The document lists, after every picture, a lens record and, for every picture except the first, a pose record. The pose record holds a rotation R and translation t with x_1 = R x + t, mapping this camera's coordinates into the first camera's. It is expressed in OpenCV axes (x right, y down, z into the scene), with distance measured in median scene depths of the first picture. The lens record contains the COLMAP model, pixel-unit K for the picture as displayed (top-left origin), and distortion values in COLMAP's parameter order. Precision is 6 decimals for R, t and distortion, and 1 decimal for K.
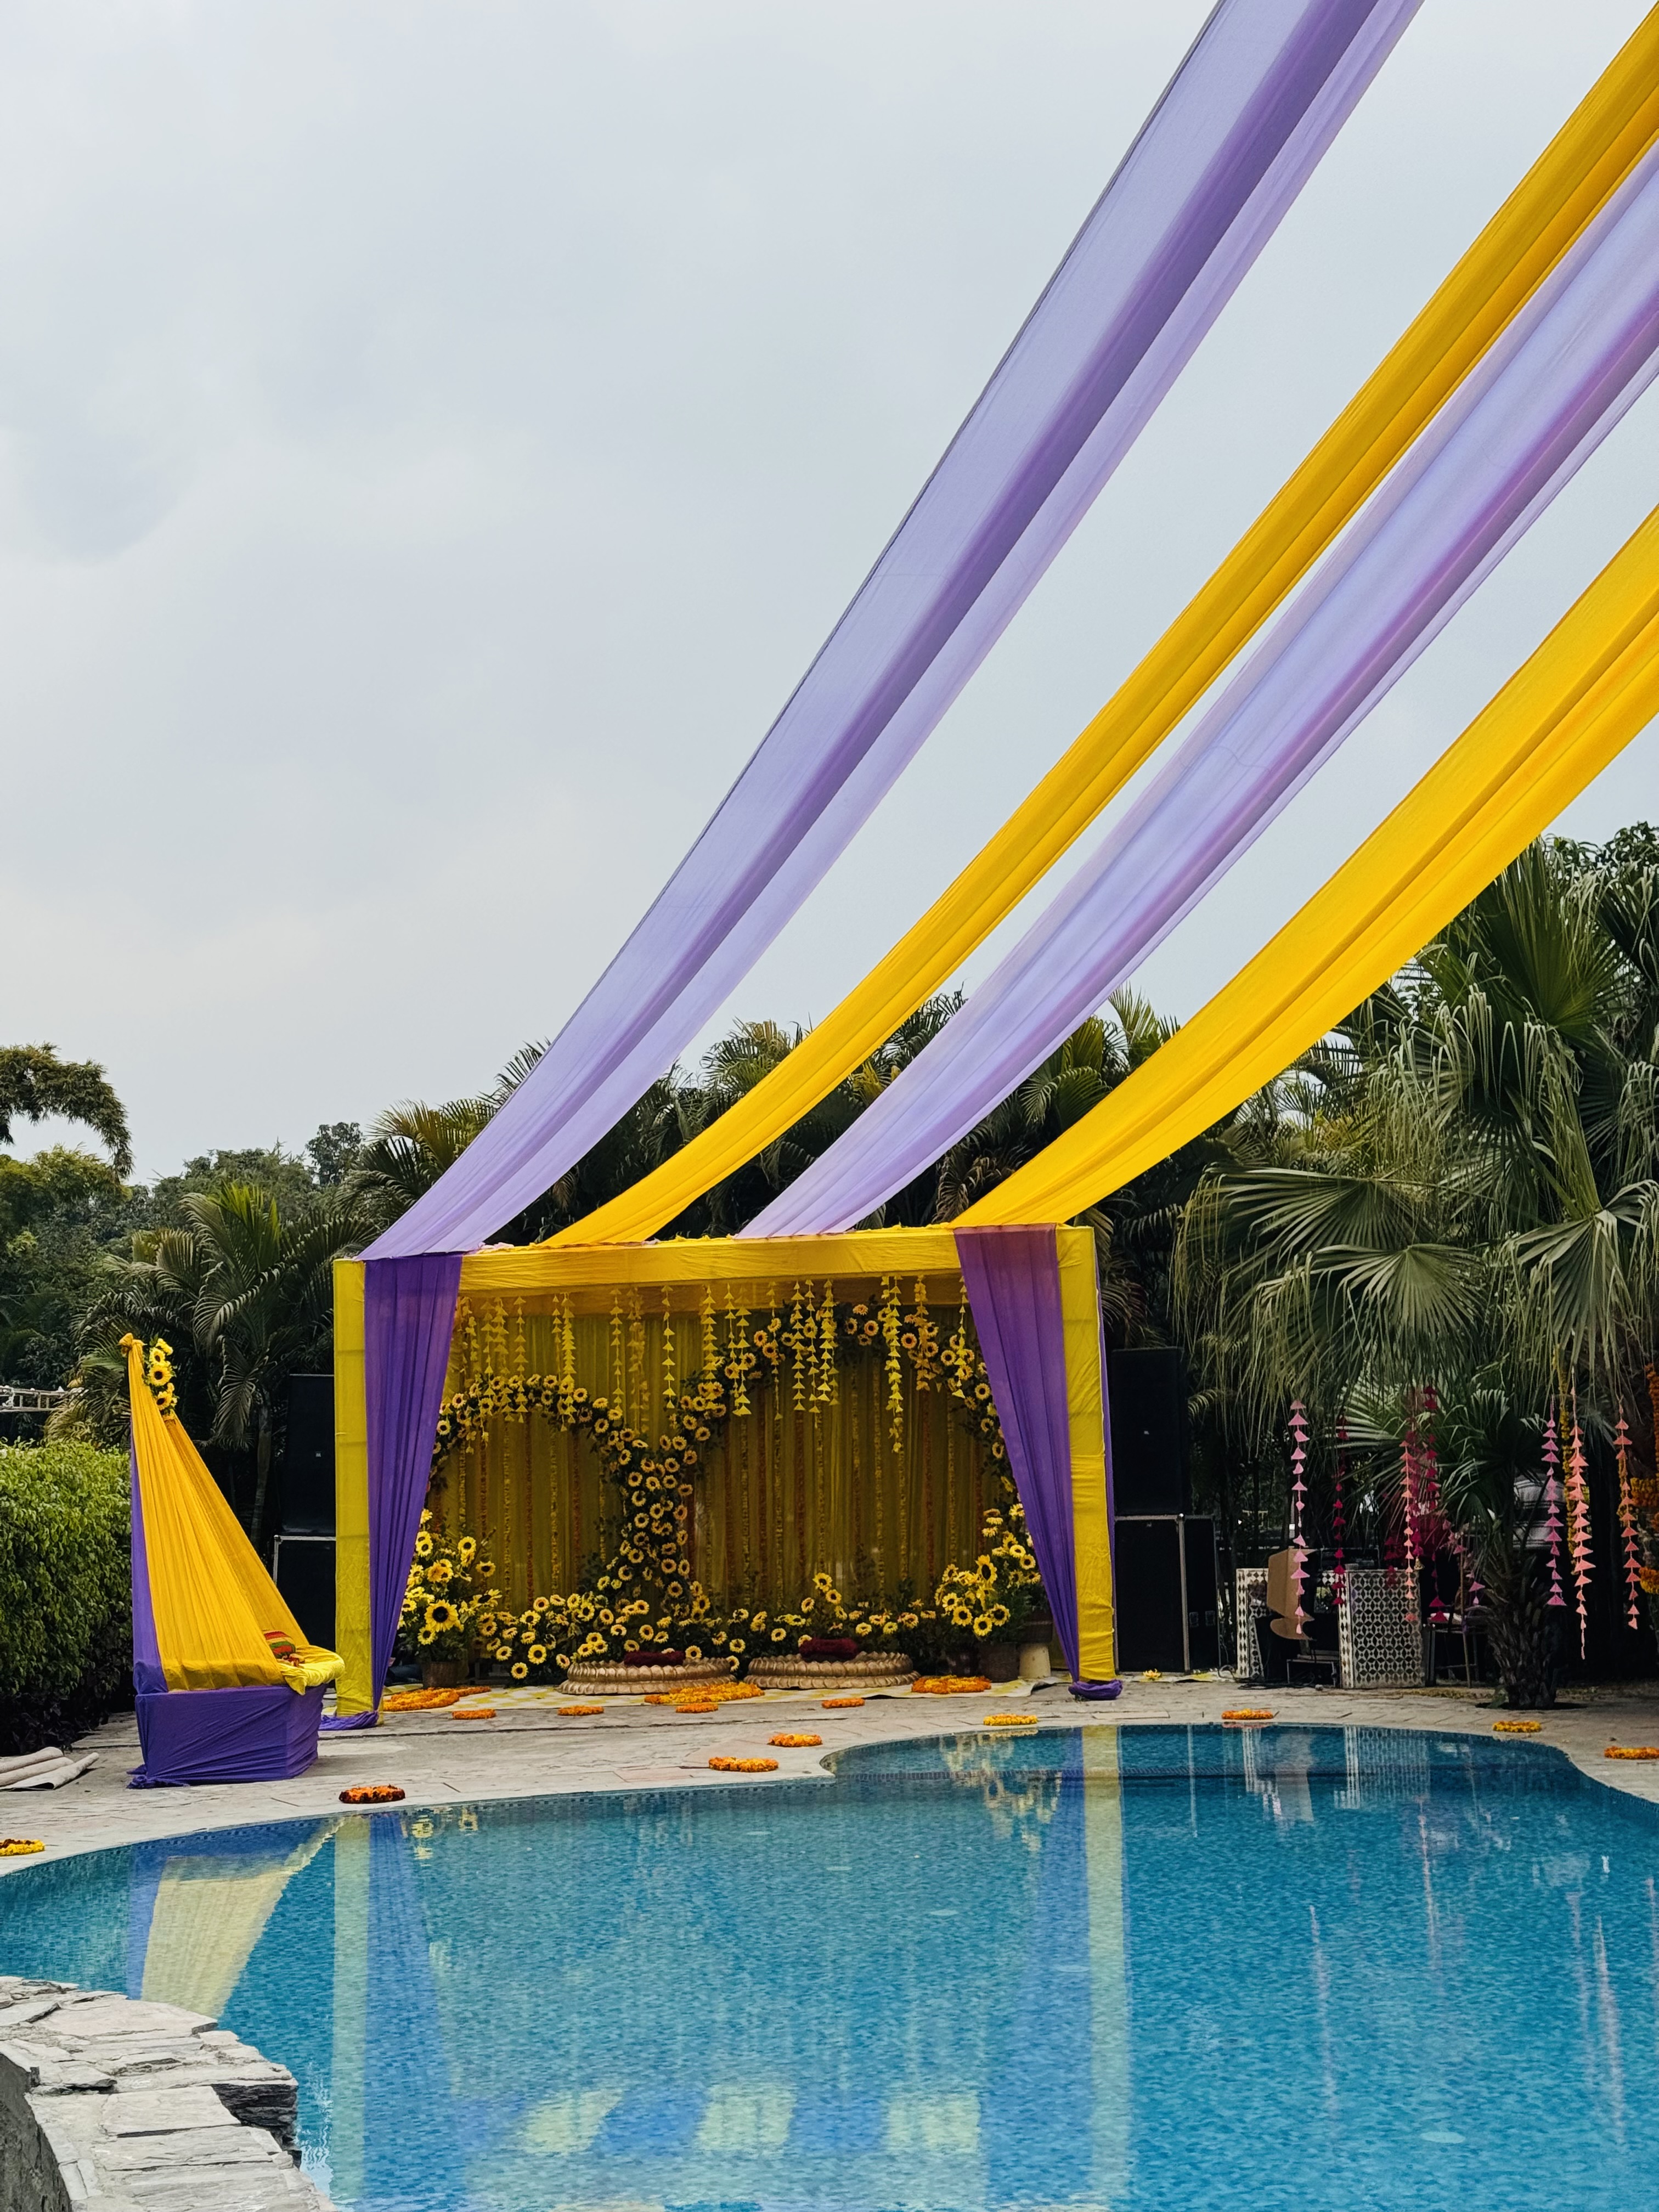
lens RADIAL K [[3129.0, 0, 829.5], [0, 3129.0, 1106.0], [0, 0, 1]] dist [0.171100, -0.077905]
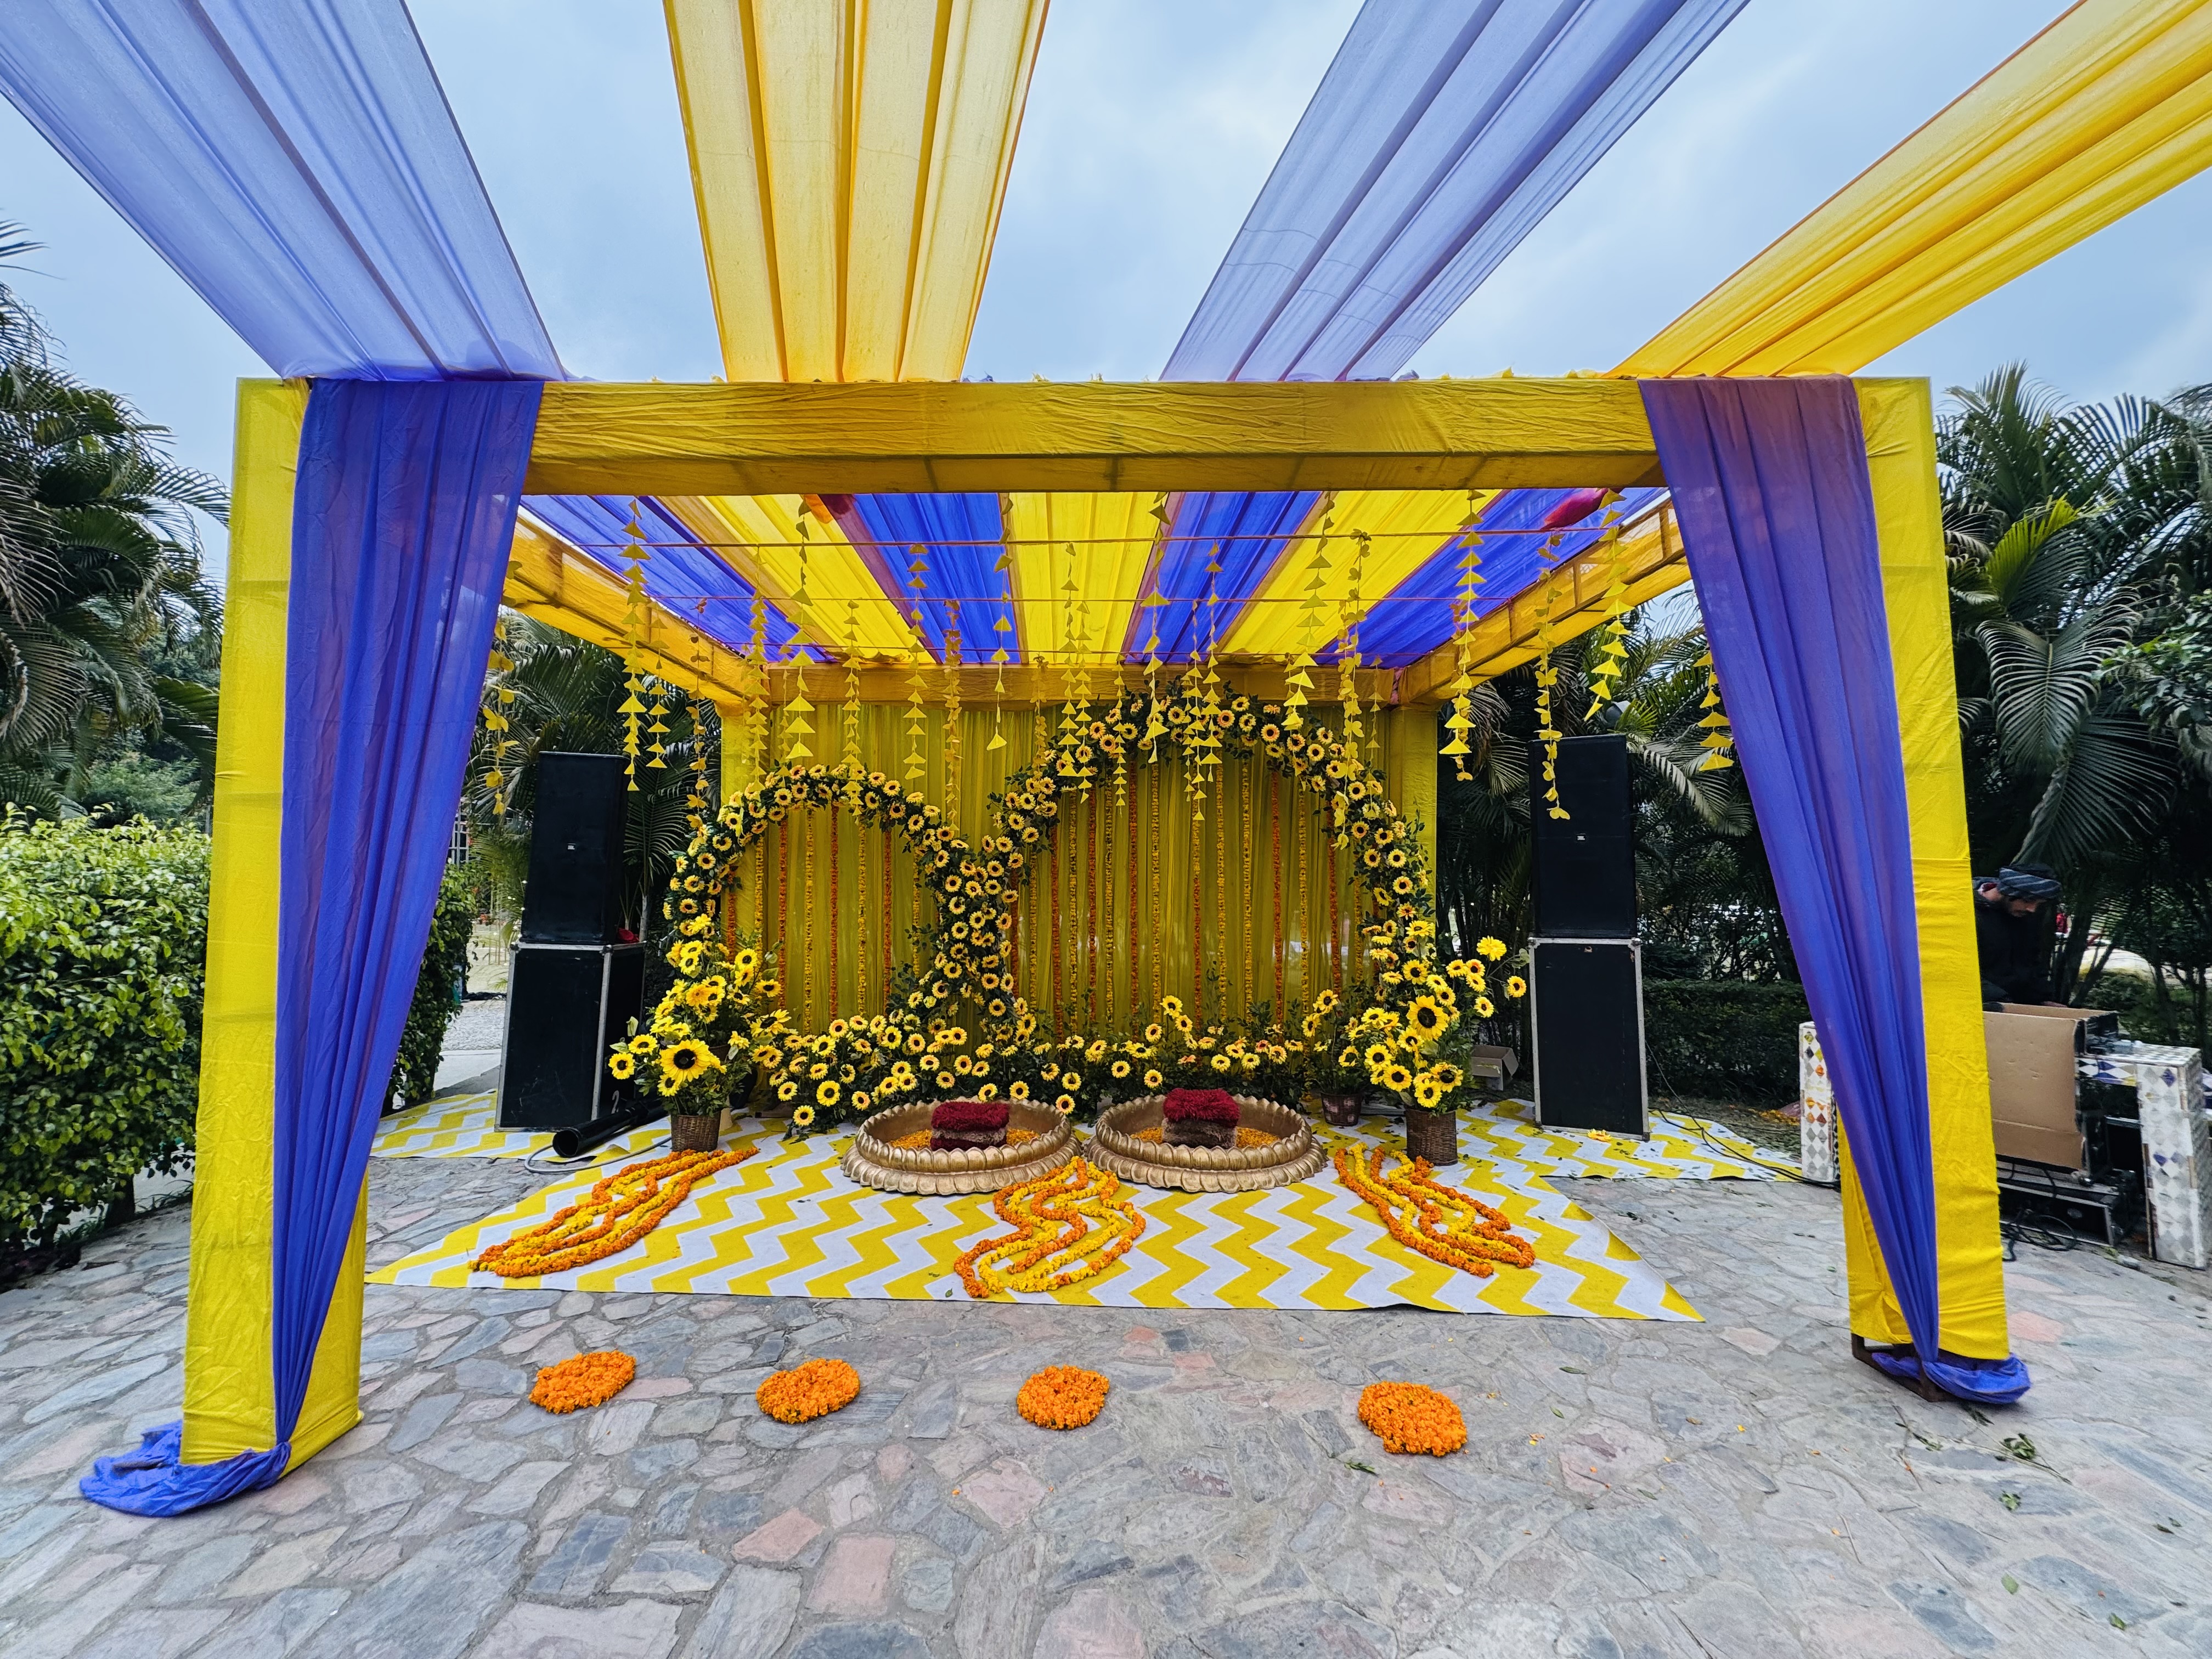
lens RADIAL K [[873.4, 0, 1101.8], [0, 873.4, 823.2], [0, 0, 1]] dist [-0.008586, -0.000223]
pose [[0.995860, 0.021395, 0.088348, -0.042331], [-0.026323, 0.998139, 0.055003, 0.087182], [-0.087007, -0.057101, 0.994570, 0.751617]]
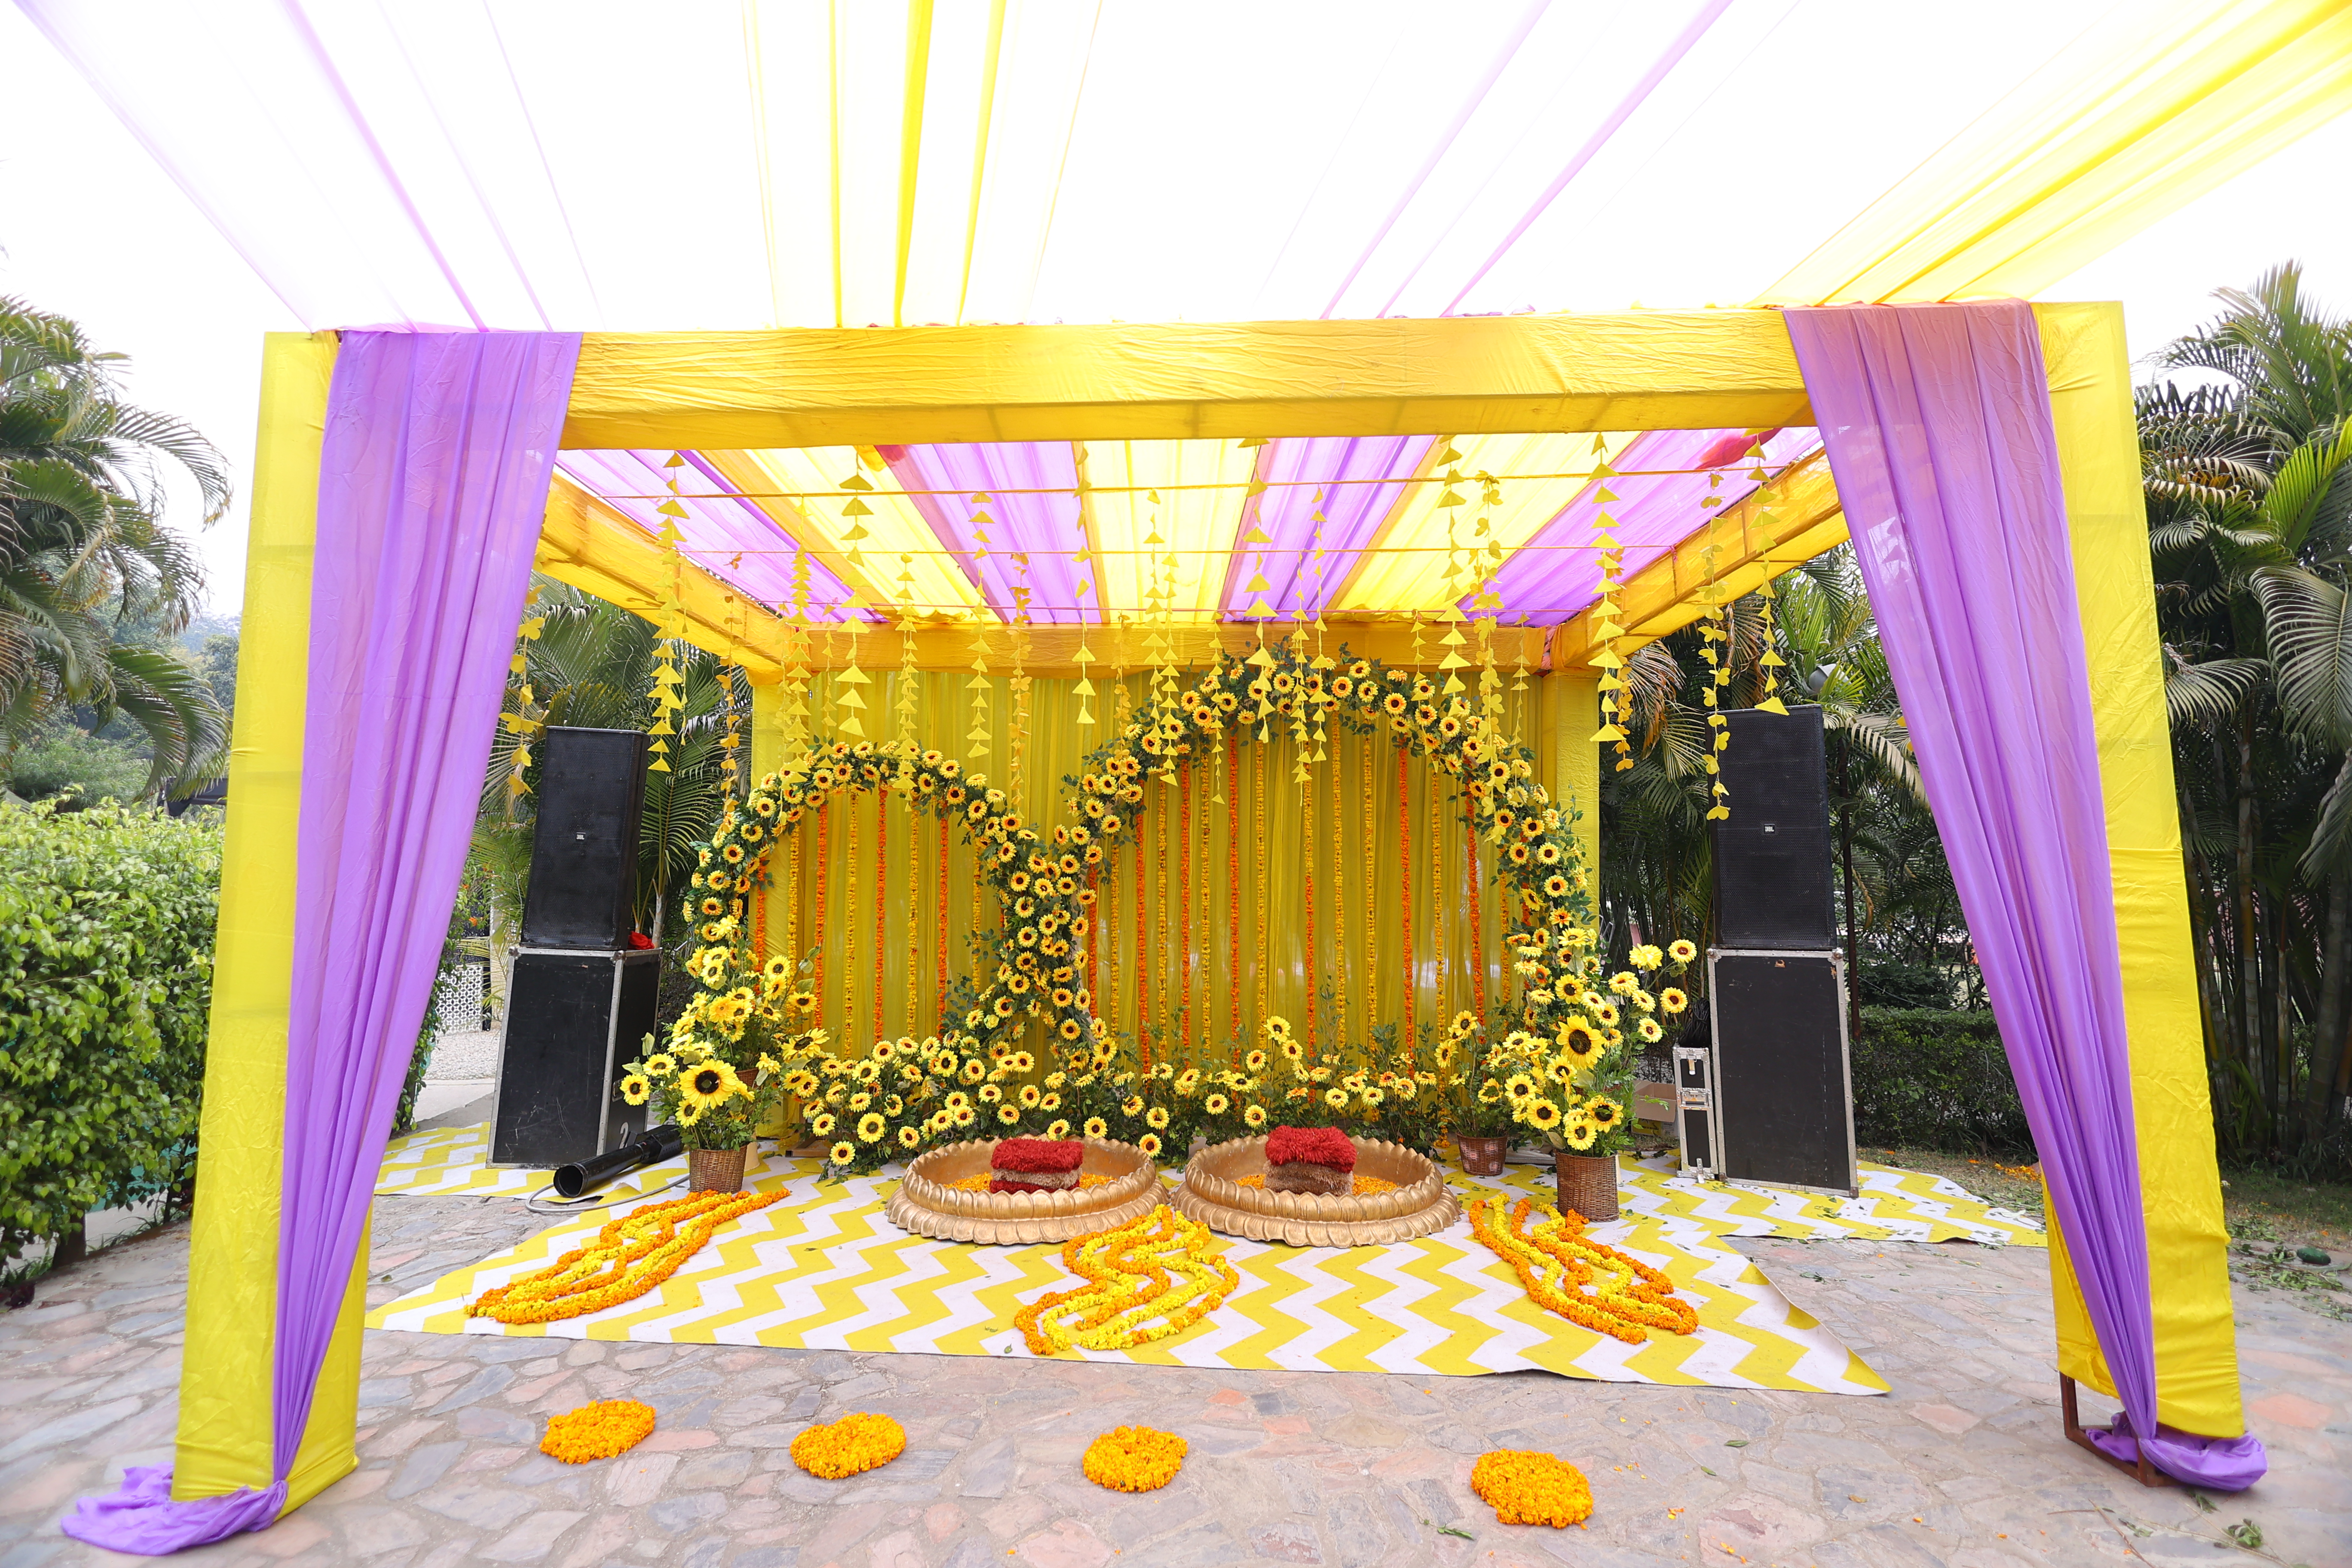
lens RADIAL K [[1090.1, 0, 1167.0], [0, 1090.1, 771.2], [0, 0, 1]] dist [0.000599, -0.004903]
pose [[0.998481, 0.025663, 0.048746, -0.040220], [-0.026487, 0.999516, 0.016337, 0.087302], [-0.048303, -0.017604, 0.998678, 0.737647]]
